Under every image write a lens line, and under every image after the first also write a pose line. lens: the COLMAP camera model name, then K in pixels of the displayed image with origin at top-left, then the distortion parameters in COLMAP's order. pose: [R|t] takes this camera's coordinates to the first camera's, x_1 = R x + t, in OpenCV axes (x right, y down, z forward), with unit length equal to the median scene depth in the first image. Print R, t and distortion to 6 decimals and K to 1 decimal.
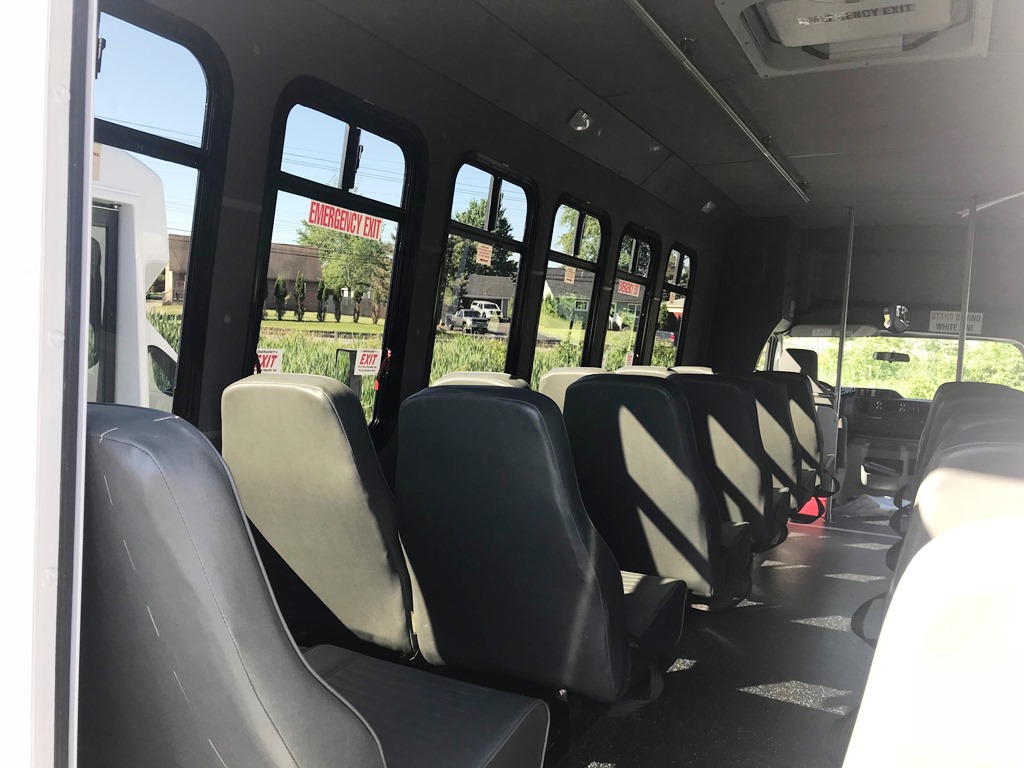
lens RADIAL K [[846.9, 0, 512.2], [0, 846.9, 383.0], [0, 0, 1]] dist [0.052947, -0.074059]
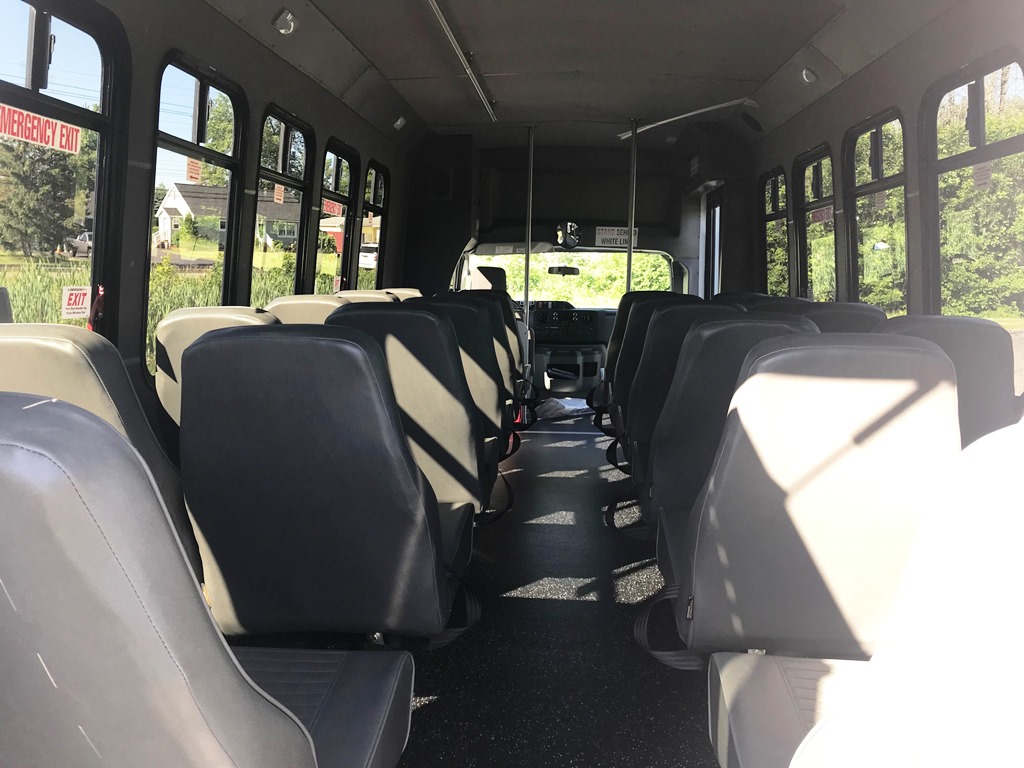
lens RADIAL K [[846.9, 0, 512.3], [0, 846.9, 383.3], [0, 0, 1]] dist [0.052947, -0.074059]
pose [[0.919738, -0.090640, 0.381925, -0.096788], [0.054408, 0.993020, 0.104644, -0.009631], [-0.388744, -0.075465, 0.918250, 0.050409]]
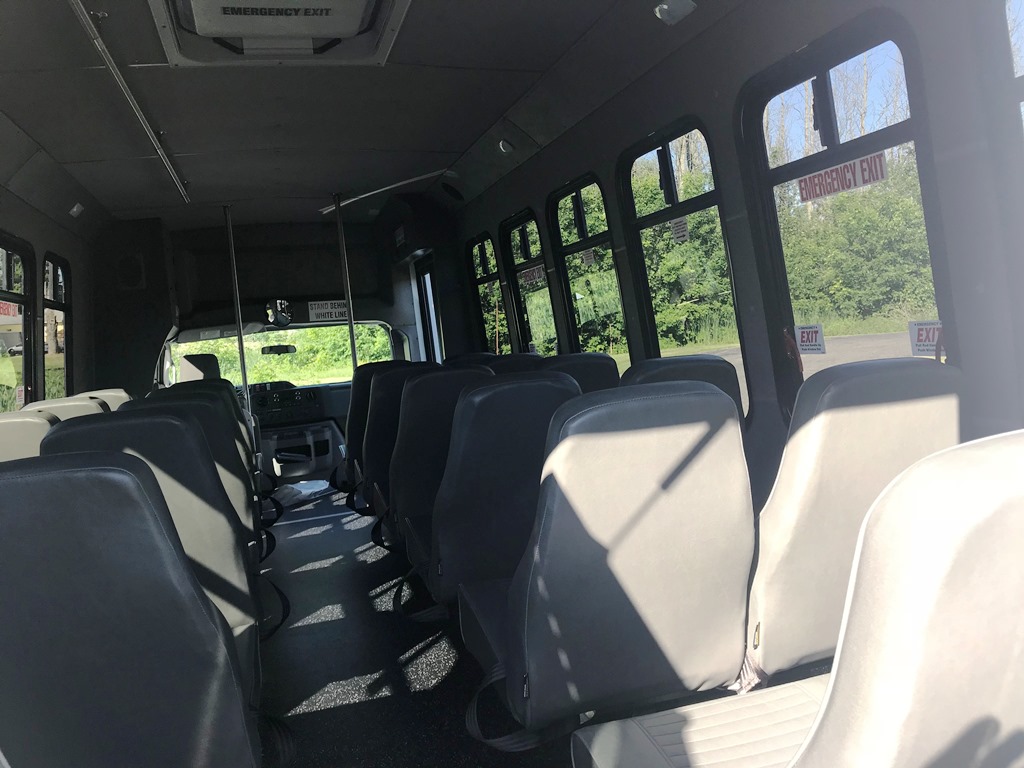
lens RADIAL K [[846.9, 0, 510.7], [0, 846.9, 382.1], [0, 0, 1]] dist [0.052947, -0.074059]
pose [[0.722163, -0.163429, 0.672140, -0.127777], [0.164511, 0.984387, 0.062596, -0.023360], [-0.671876, 0.065370, 0.737773, 0.105580]]
